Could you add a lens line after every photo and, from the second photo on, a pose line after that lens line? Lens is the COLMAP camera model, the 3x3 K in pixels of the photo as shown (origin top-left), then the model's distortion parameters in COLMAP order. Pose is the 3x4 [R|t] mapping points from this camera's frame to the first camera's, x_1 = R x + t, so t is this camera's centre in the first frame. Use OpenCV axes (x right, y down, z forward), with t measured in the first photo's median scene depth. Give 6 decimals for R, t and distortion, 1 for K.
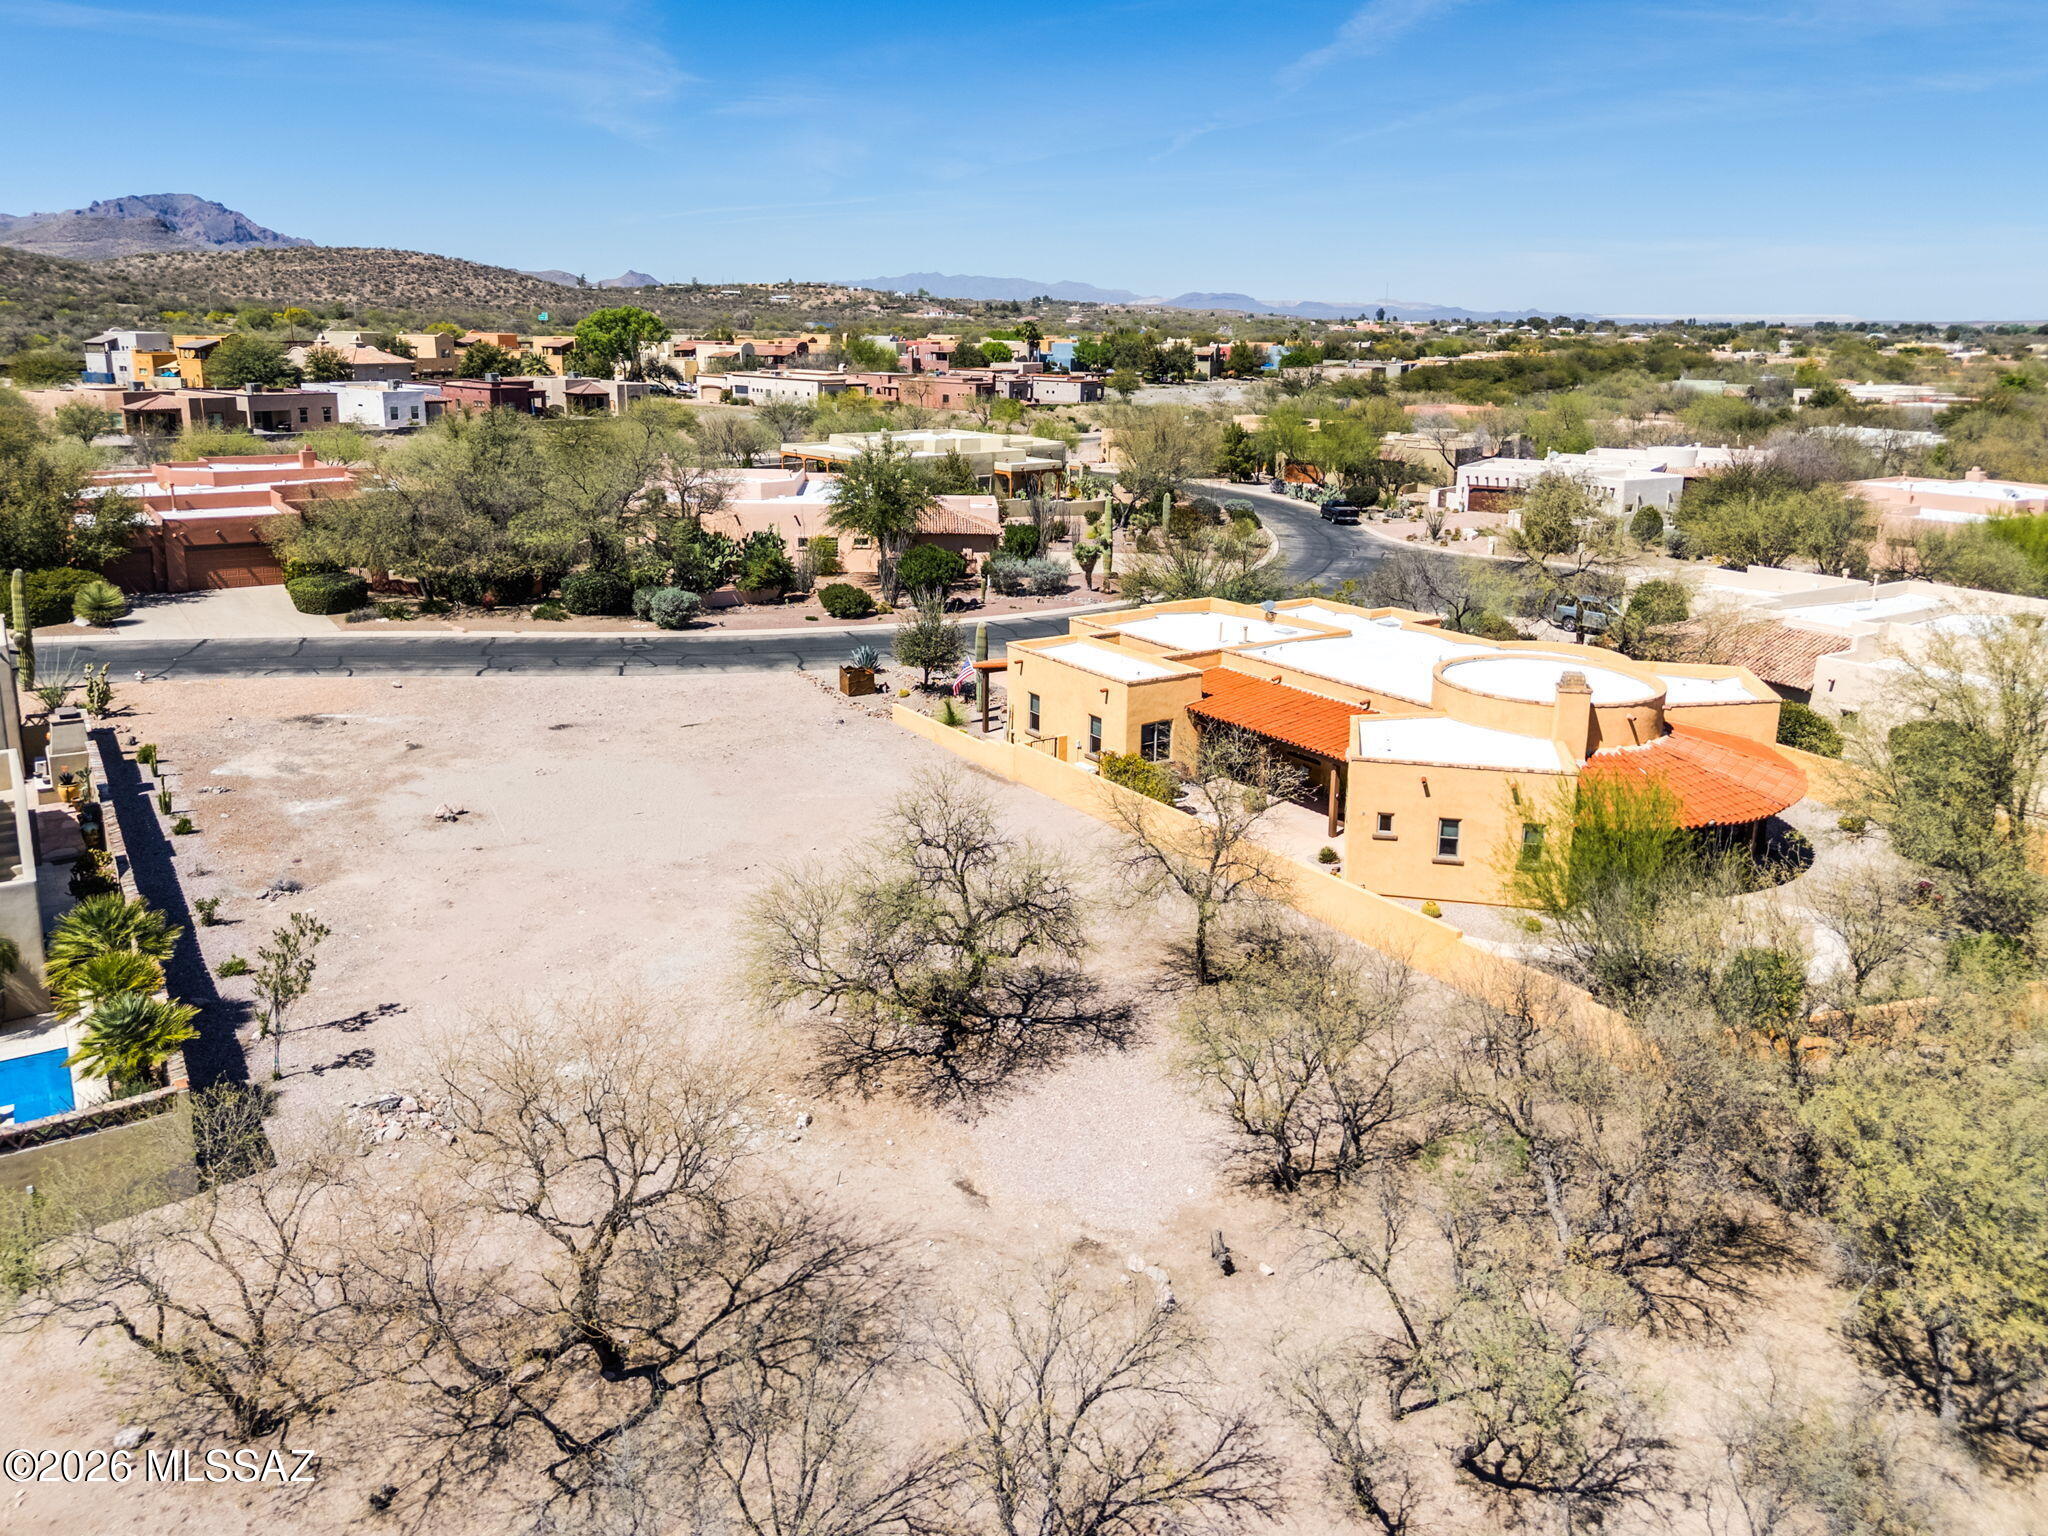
lens RADIAL K [[1583.8, 0, 1024.0], [0, 1583.8, 768.0], [0, 0, 1]] dist [0.046388, -0.059721]
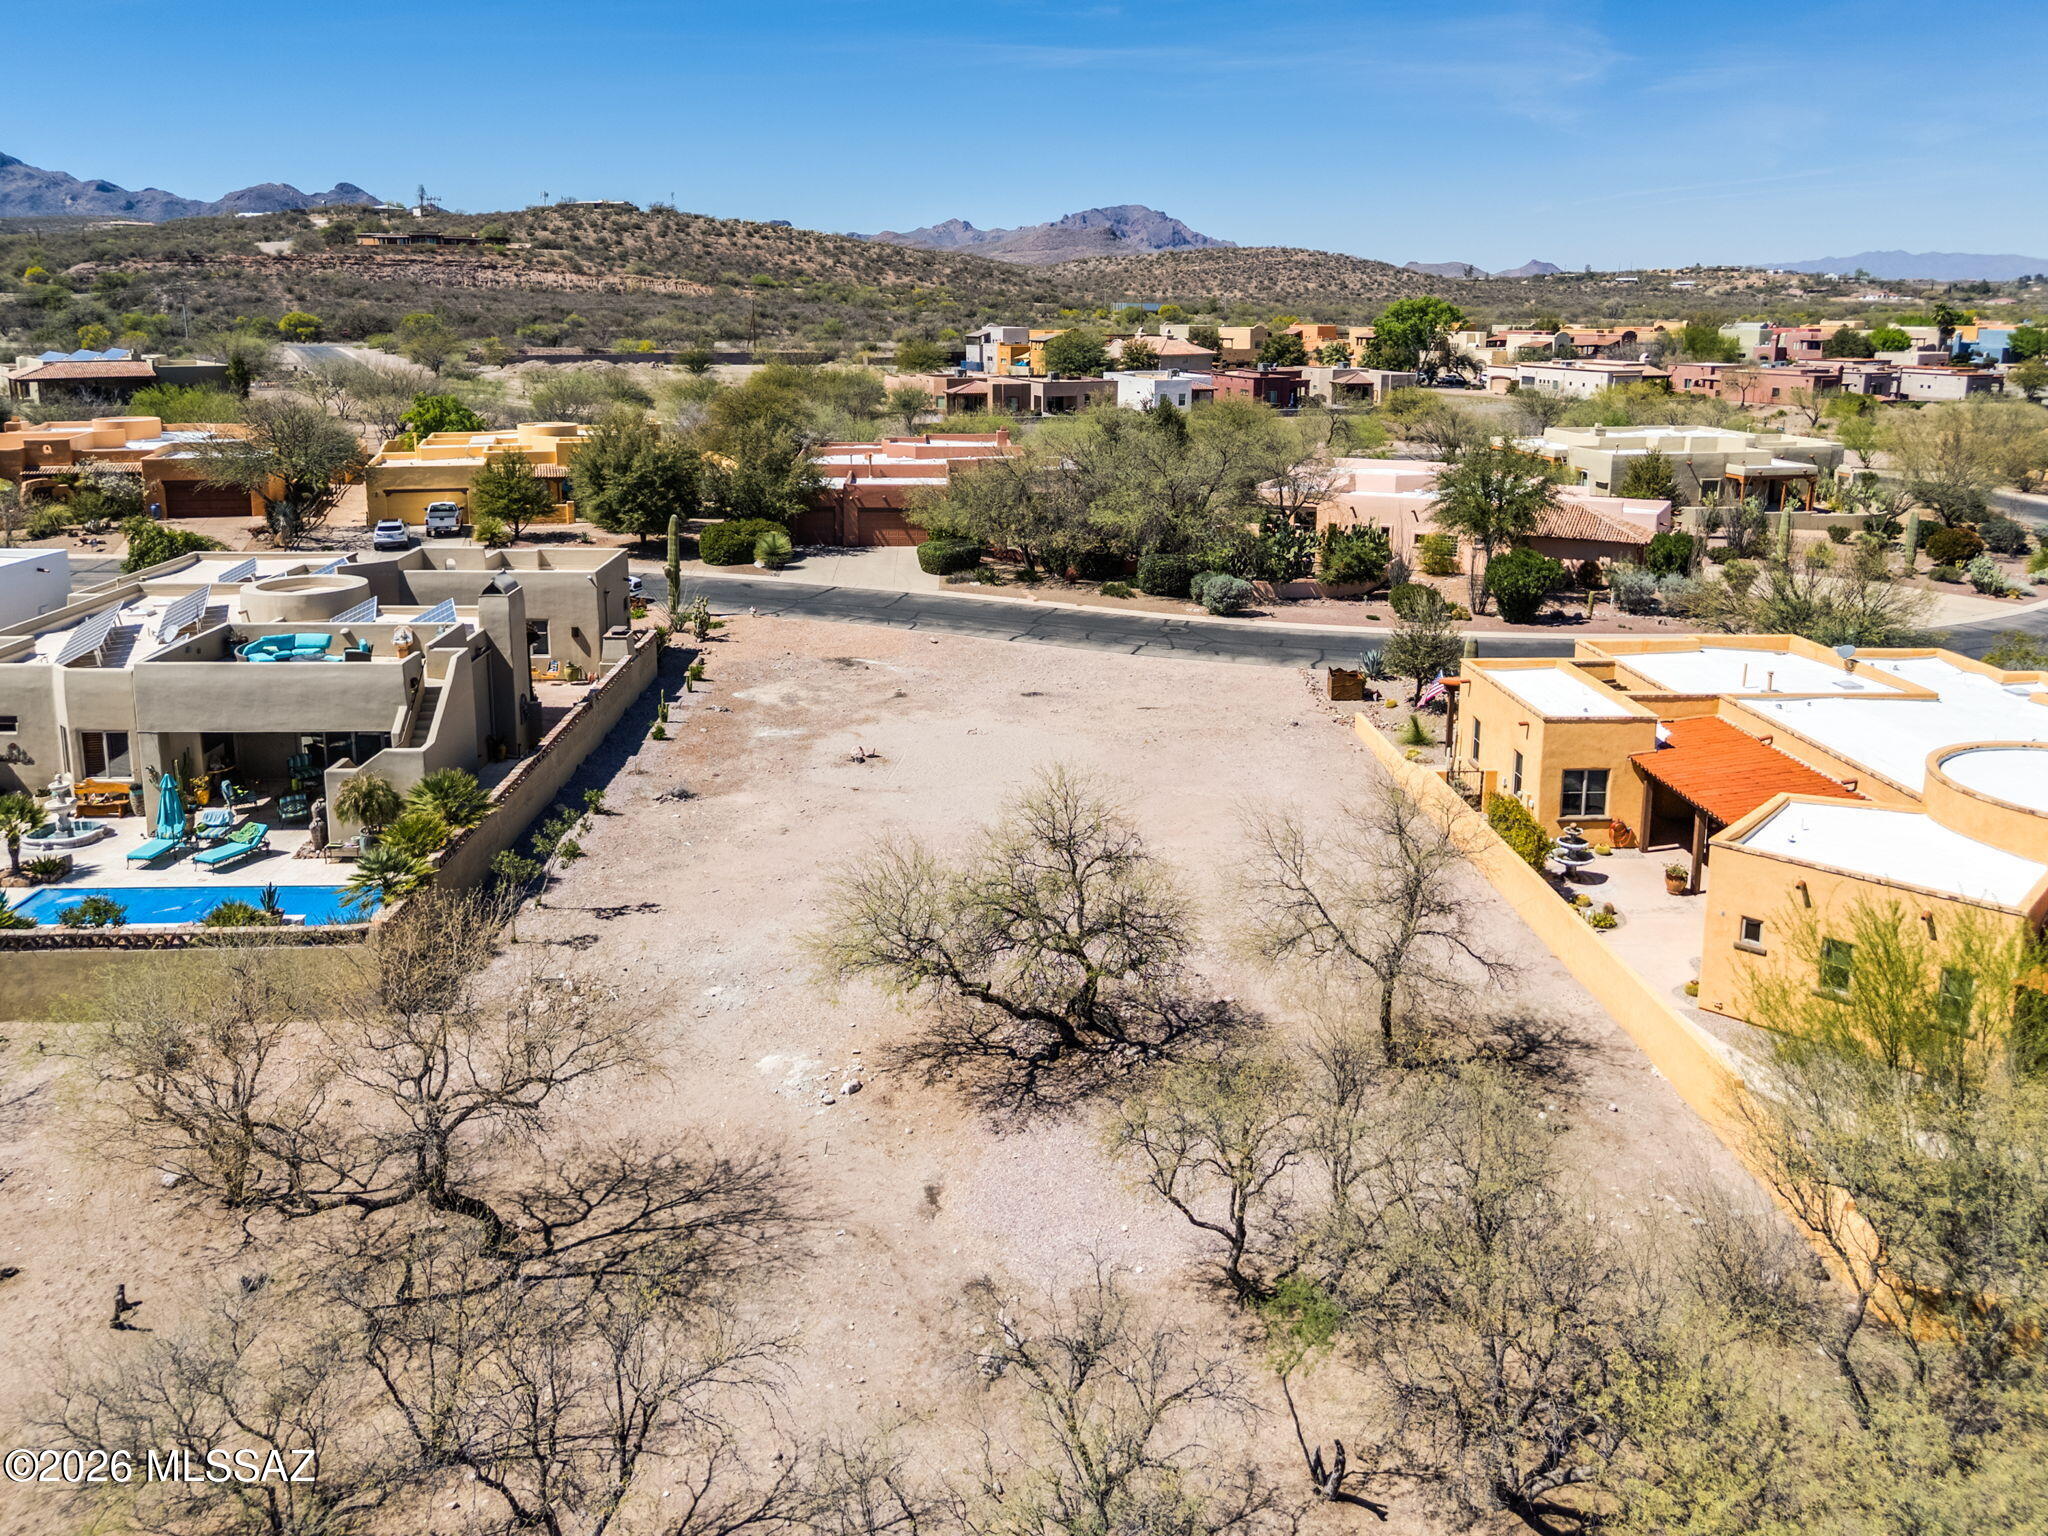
lens RADIAL K [[1581.4, 0, 949.5], [0, 1581.4, 705.6], [0, 0, 1]] dist [0.048186, -0.047531]
pose [[0.837048, 0.123522, -0.533004, 0.144194], [-0.140188, 0.990081, 0.009292, -0.013072], [0.528865, 0.066943, 0.846061, 0.053640]]
